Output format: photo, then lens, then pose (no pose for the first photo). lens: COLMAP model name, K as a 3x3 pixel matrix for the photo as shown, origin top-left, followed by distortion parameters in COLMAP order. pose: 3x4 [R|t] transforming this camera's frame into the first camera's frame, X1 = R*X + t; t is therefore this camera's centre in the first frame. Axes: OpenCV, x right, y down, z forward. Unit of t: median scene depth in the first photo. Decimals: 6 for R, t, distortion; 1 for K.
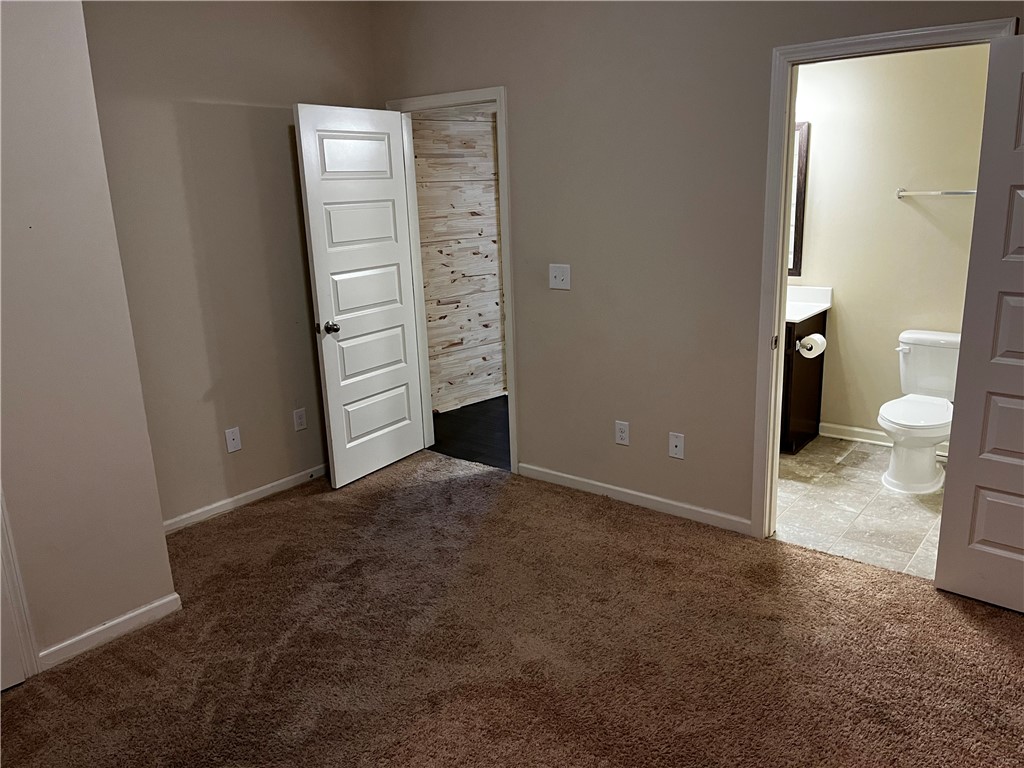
lens RADIAL K [[777.0, 0, 520.1], [0, 777.0, 387.8], [0, 0, 1]] dist [0.051105, -0.071814]
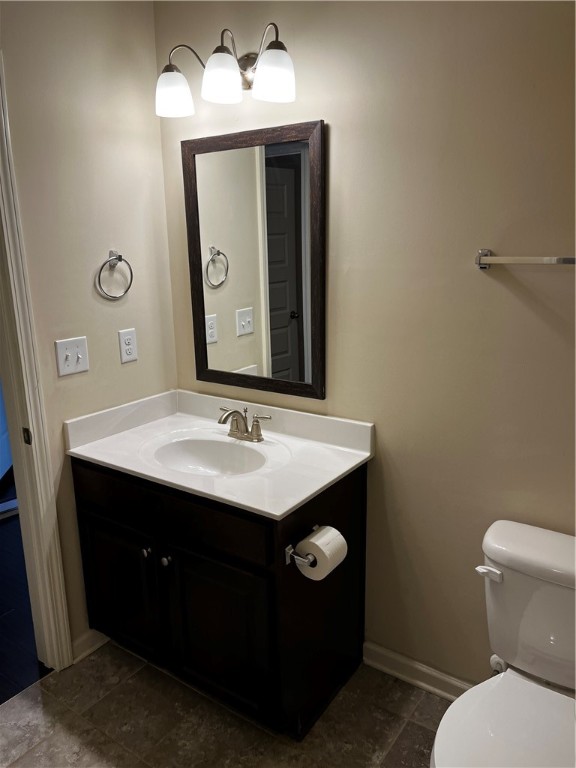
lens RADIAL K [[582.7, 0, 282.9], [0, 582.7, 385.9], [0, 0, 1]] dist [0.051105, -0.071814]
pose [[0.998074, 0.005284, 0.061803, 0.324932], [-0.003806, 0.999704, -0.024020, -0.152780], [-0.061912, 0.023739, 0.997799, 0.616402]]
